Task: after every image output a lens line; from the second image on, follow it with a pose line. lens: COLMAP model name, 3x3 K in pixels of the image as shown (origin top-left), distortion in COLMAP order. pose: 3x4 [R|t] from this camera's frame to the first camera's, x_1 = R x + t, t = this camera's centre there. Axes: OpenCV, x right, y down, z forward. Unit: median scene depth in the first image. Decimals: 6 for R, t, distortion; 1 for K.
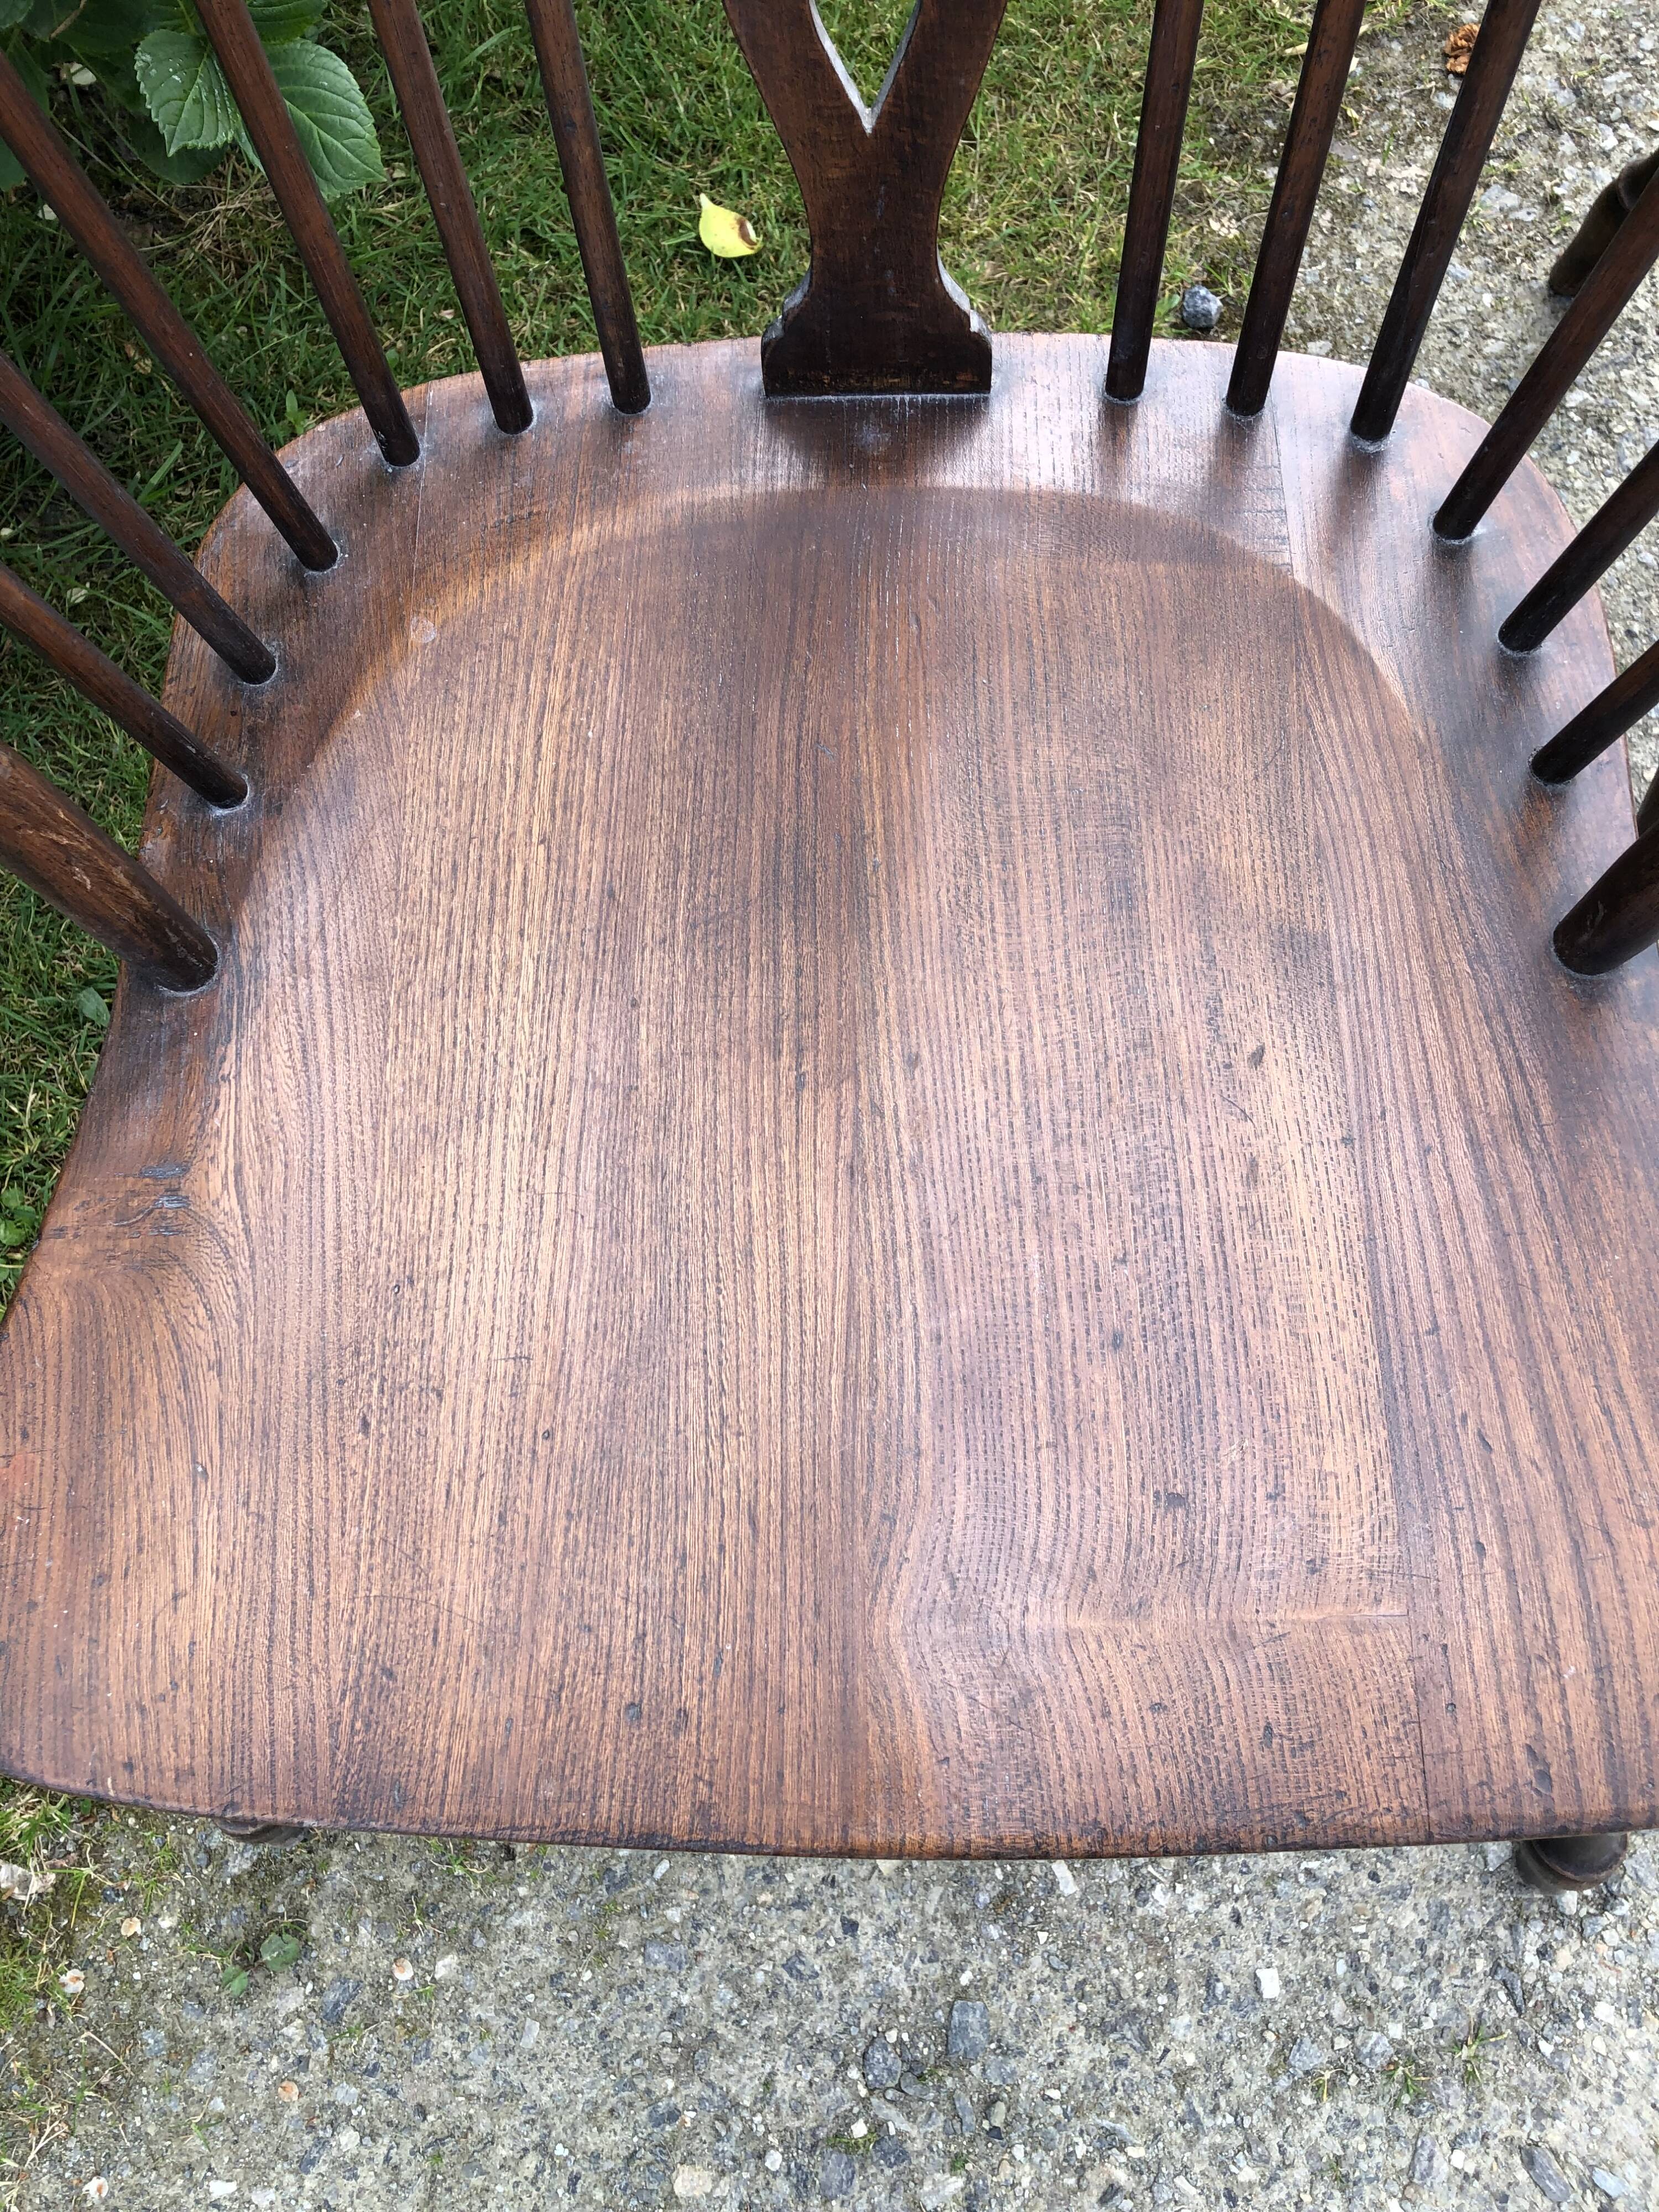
lens RADIAL K [[1896.1, 0, 822.9], [0, 1896.1, 1110.8], [0, 0, 1]] dist [0.005641, 0.033947]
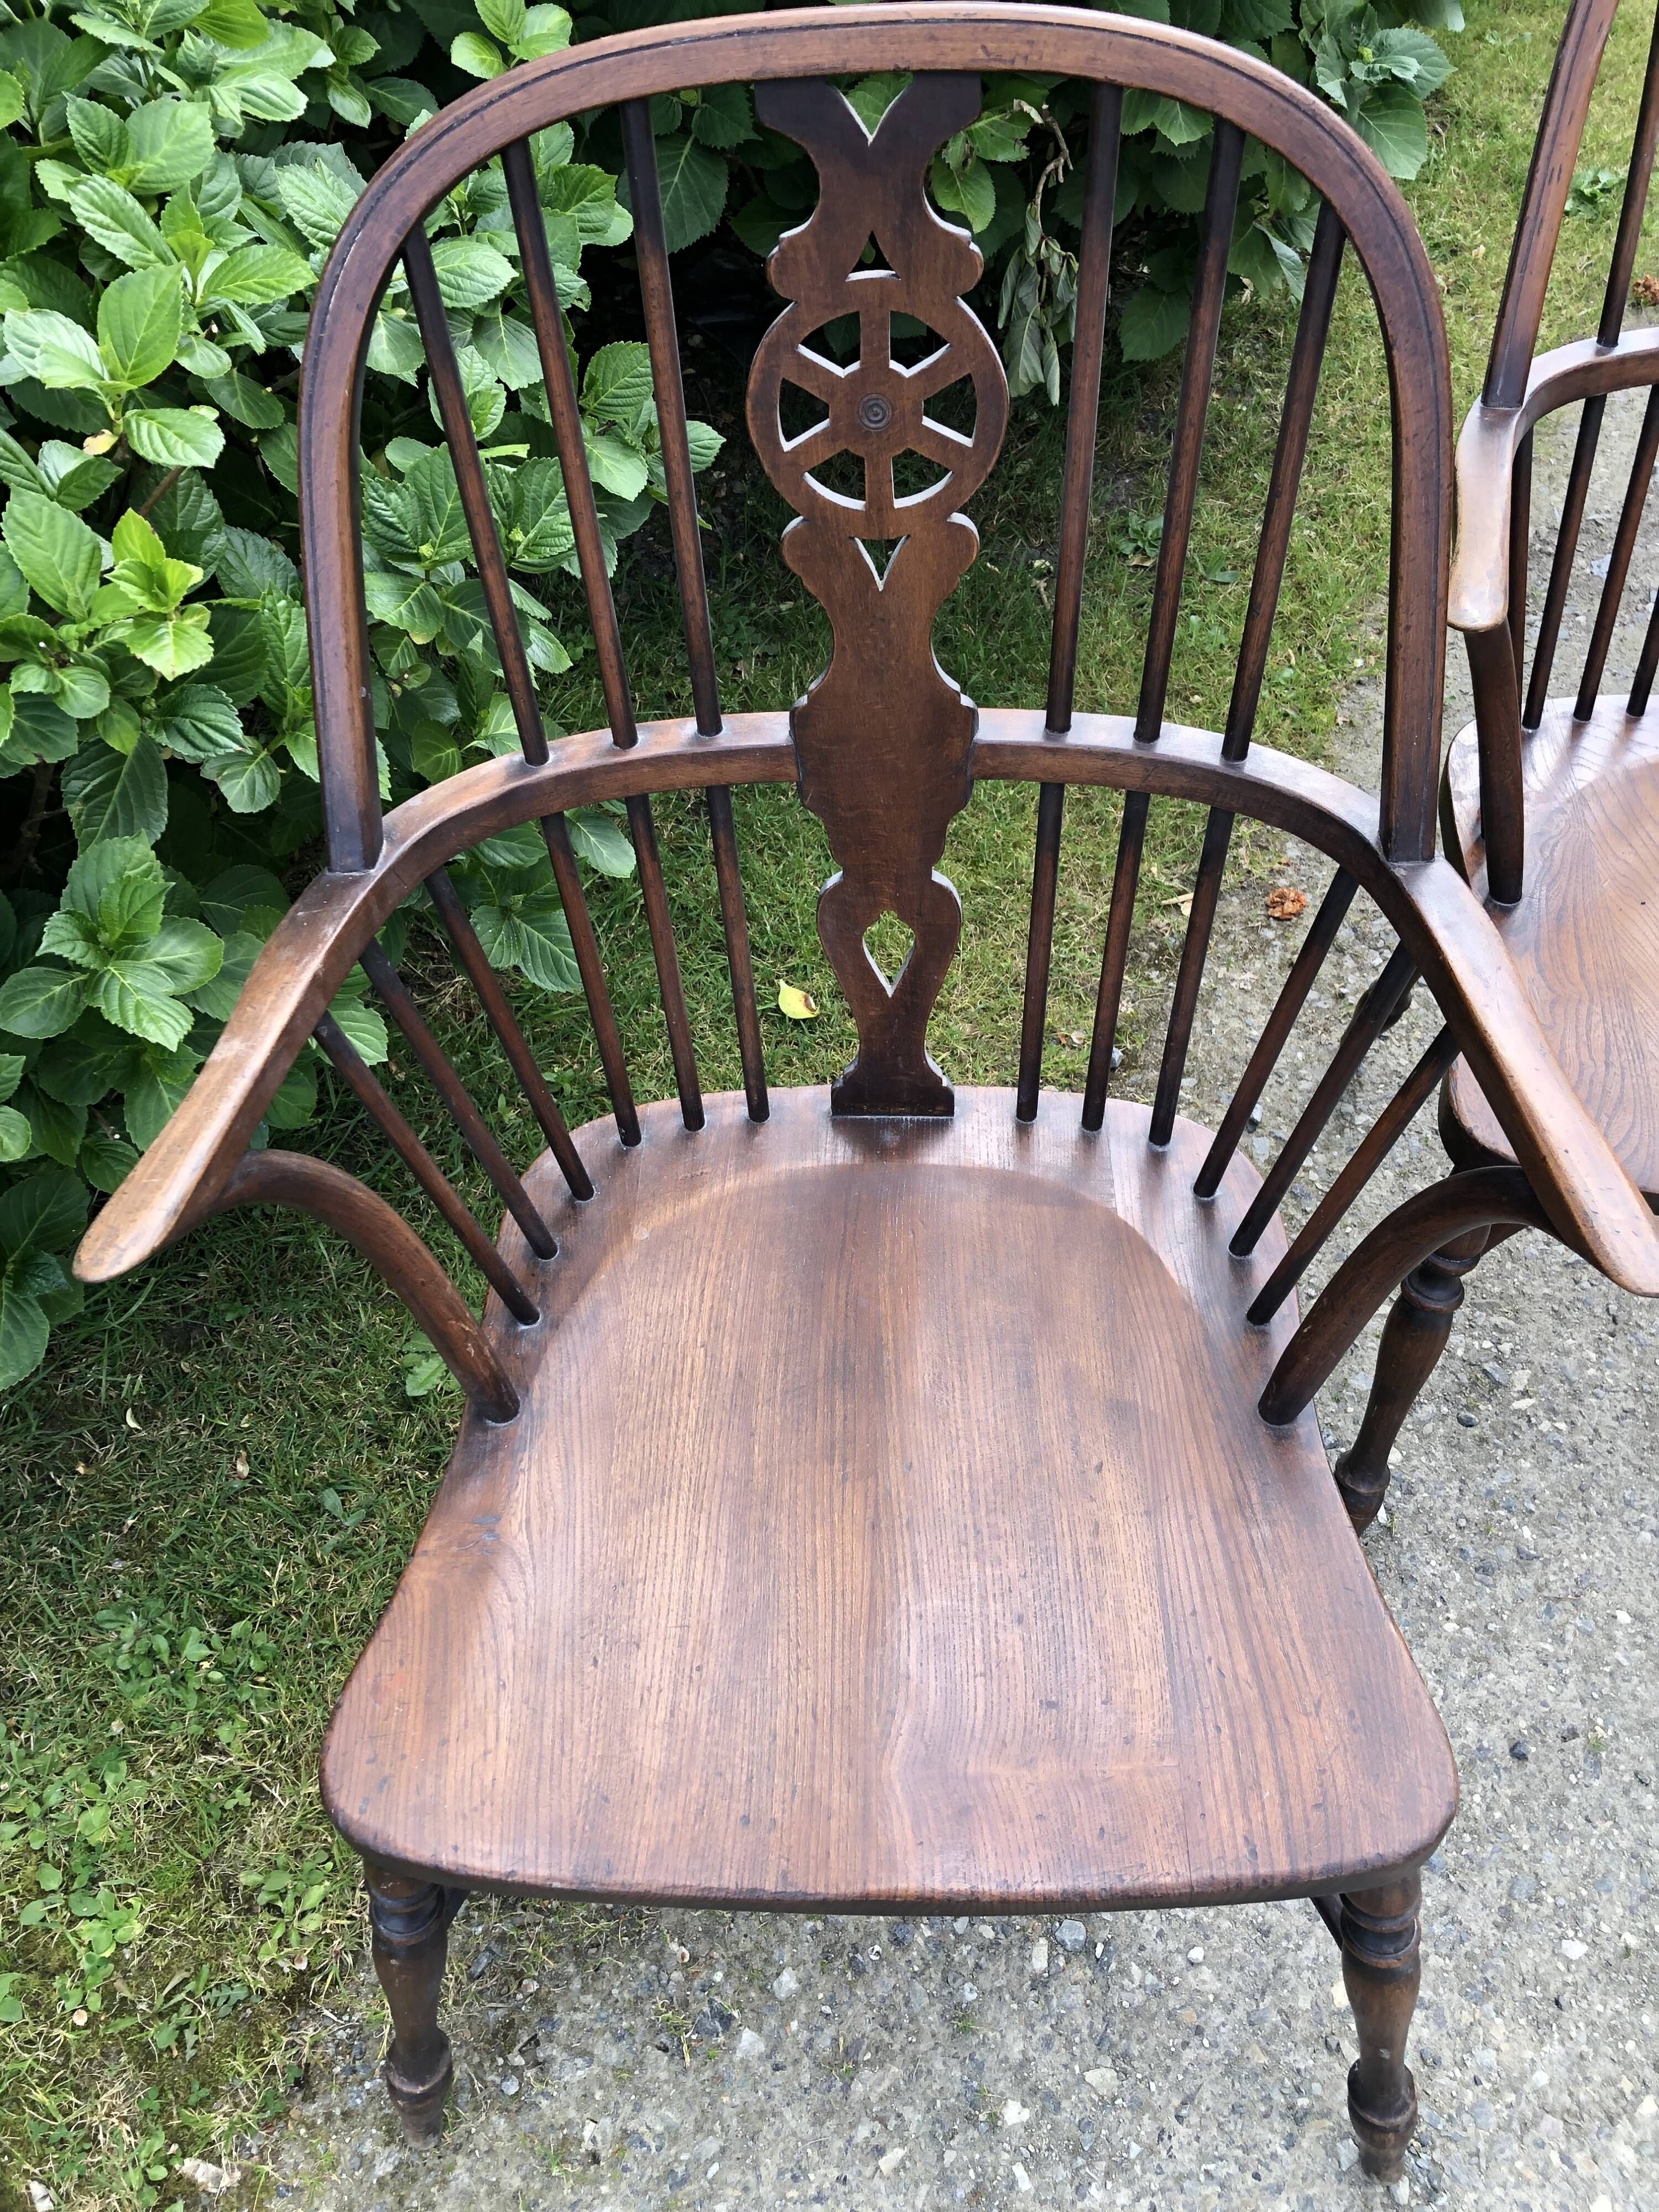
lens RADIAL K [[1886.3, 0, 821.1], [0, 1886.3, 1137.7], [0, 0, 1]] dist [-0.002337, 0.037434]
pose [[0.999672, 0.022841, -0.011585, -0.020046], [-0.025363, 0.945674, -0.324126, 0.246123], [0.003552, 0.324313, 0.945943, -0.748966]]
